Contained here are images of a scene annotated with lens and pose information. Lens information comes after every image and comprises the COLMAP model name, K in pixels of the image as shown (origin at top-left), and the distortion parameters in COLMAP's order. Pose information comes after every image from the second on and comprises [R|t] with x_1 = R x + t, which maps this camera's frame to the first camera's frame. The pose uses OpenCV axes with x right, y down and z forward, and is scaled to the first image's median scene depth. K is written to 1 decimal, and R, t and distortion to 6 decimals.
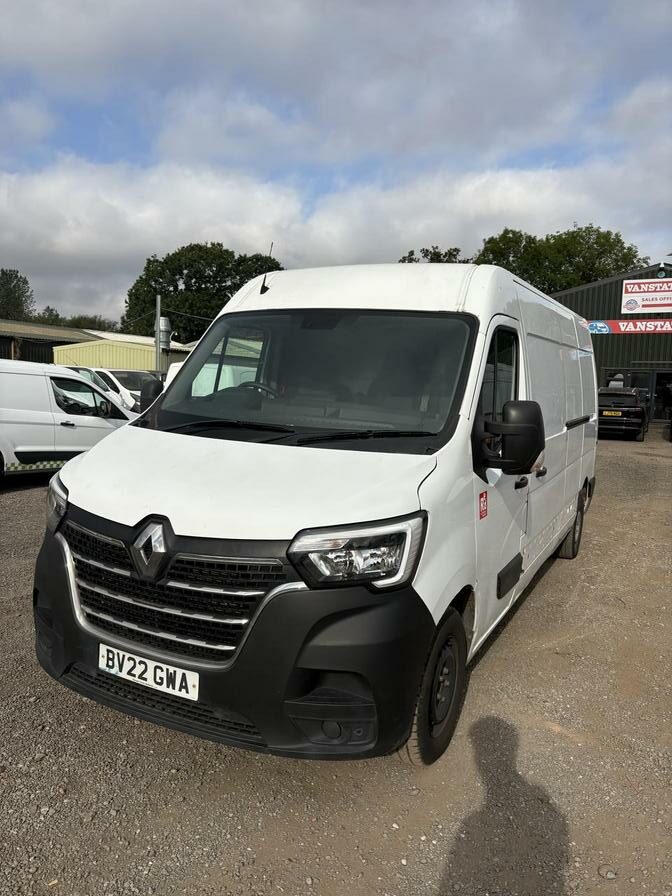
lens RADIAL K [[665.5, 0, 336.0], [0, 665.5, 448.0], [0, 0, 1]] dist [0.005754, 0.002112]
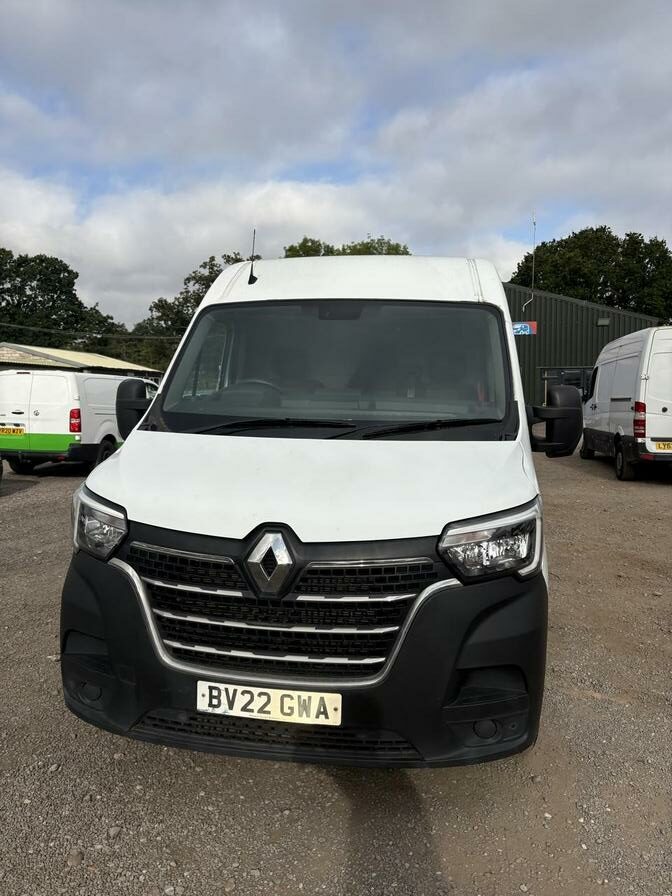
lens RADIAL K [[665.5, 0, 336.0], [0, 665.5, 448.0], [0, 0, 1]] dist [0.005754, 0.002112]
pose [[0.952178, -0.056120, 0.300347, -0.444896], [0.059320, 0.998238, -0.001538, 0.007668], [-0.299732, 0.019281, 0.953829, 0.133798]]
